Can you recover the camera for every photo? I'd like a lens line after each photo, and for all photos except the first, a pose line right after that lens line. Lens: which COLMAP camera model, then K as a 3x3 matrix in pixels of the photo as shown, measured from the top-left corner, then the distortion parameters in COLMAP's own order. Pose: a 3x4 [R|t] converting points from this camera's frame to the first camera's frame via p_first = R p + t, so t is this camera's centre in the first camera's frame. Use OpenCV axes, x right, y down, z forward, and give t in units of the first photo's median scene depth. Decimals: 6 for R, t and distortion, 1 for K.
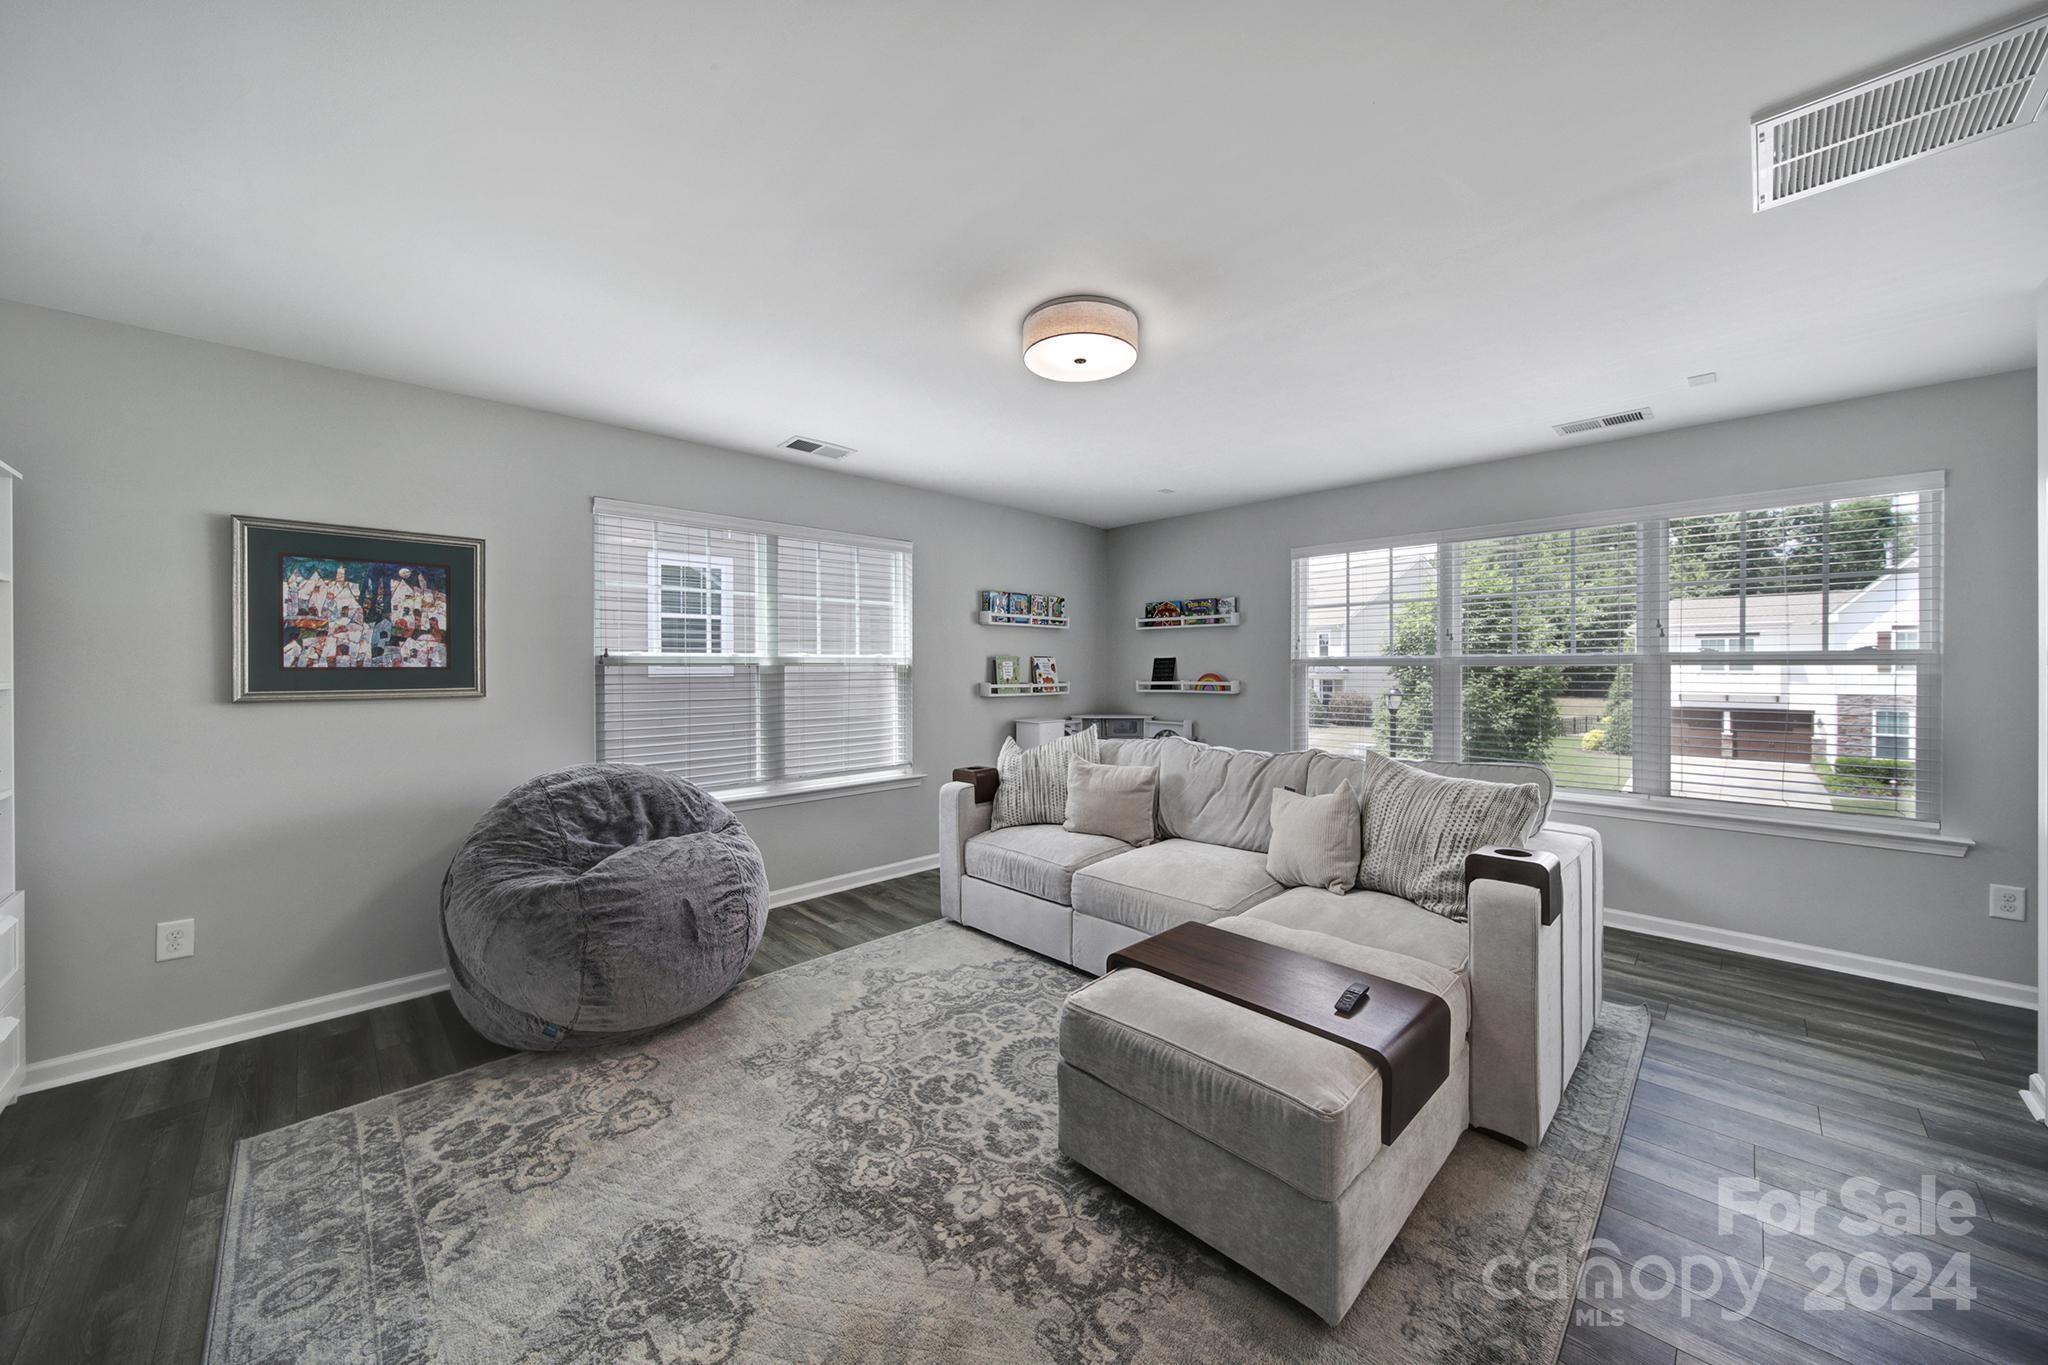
lens RADIAL K [[727.5, 0, 1019.1], [0, 727.5, 673.5], [0, 0, 1]] dist [-0.000509, -0.000028]
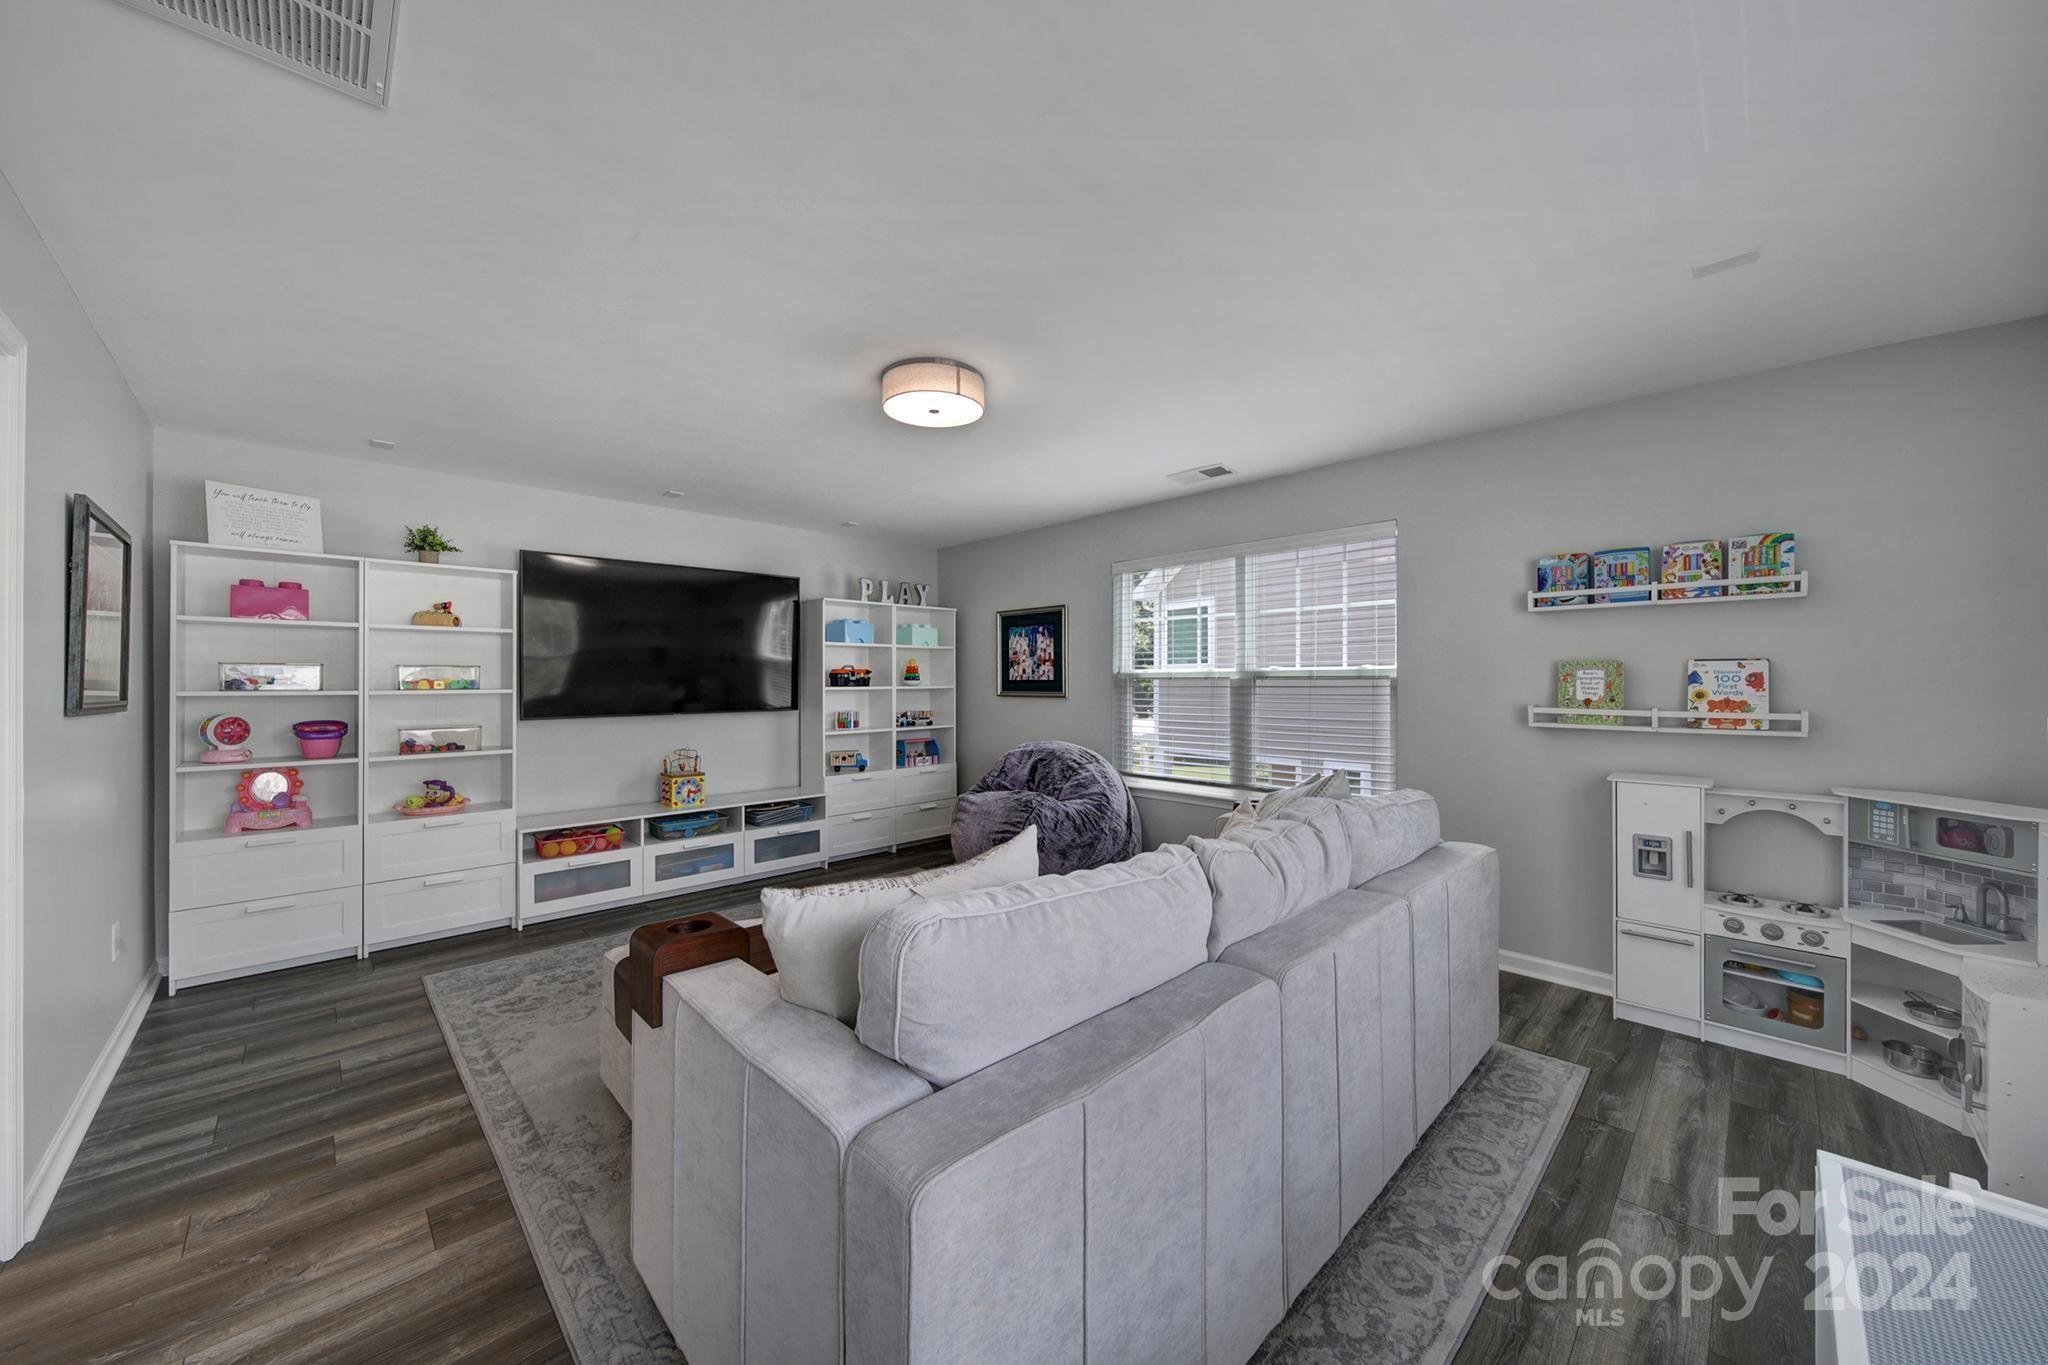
lens RADIAL K [[727.5, 0, 1013.6], [0, 727.5, 680.7], [0, 0, 1]] dist [-0.000509, -0.000028]
pose [[-0.006615, -0.004207, -0.999969, 0.878283], [-0.012969, 0.999907, -0.004121, 0.000984], [0.999894, 0.012942, -0.006669, 0.817881]]
